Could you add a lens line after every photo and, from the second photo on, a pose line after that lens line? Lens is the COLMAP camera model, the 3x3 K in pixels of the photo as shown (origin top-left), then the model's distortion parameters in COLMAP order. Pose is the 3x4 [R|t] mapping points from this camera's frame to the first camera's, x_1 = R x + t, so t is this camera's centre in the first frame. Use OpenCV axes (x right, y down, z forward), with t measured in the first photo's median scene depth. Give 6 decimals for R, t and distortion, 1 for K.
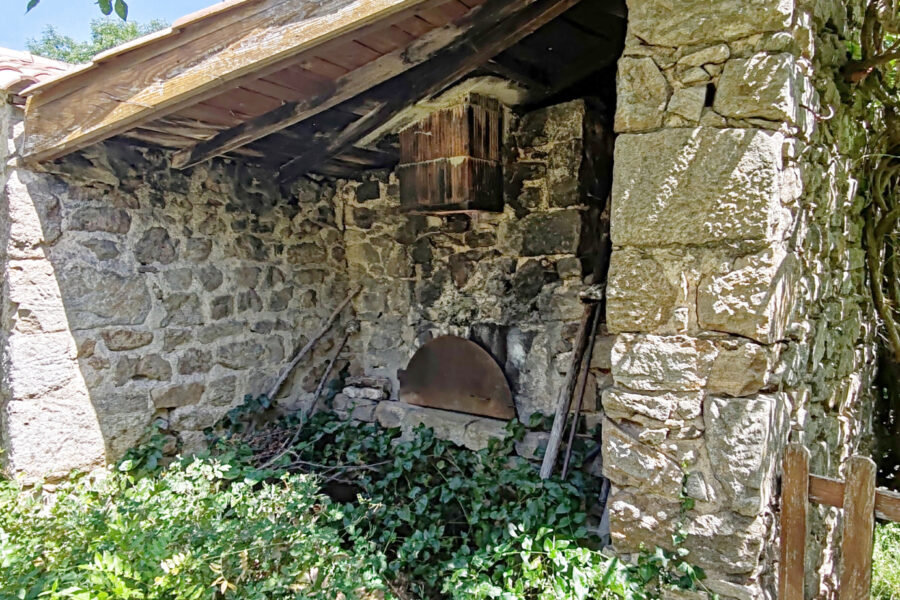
lens RADIAL K [[603.3, 0, 450.0], [0, 603.3, 300.0], [0, 0, 1]] dist [-0.000812, -0.002128]
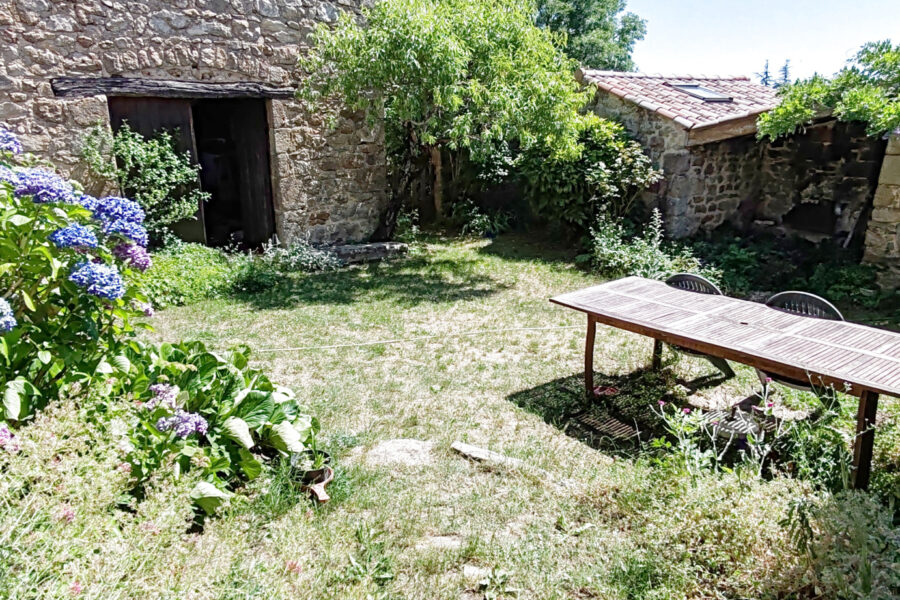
lens RADIAL K [[603.3, 0, 450.0], [0, 603.3, 300.0], [0, 0, 1]] dist [-0.000812, -0.002128]
pose [[0.926650, 0.109339, -0.359672, -0.497324], [-0.017943, 0.968541, 0.248206, -0.171639], [0.375496, -0.223547, 0.899461, -2.269832]]
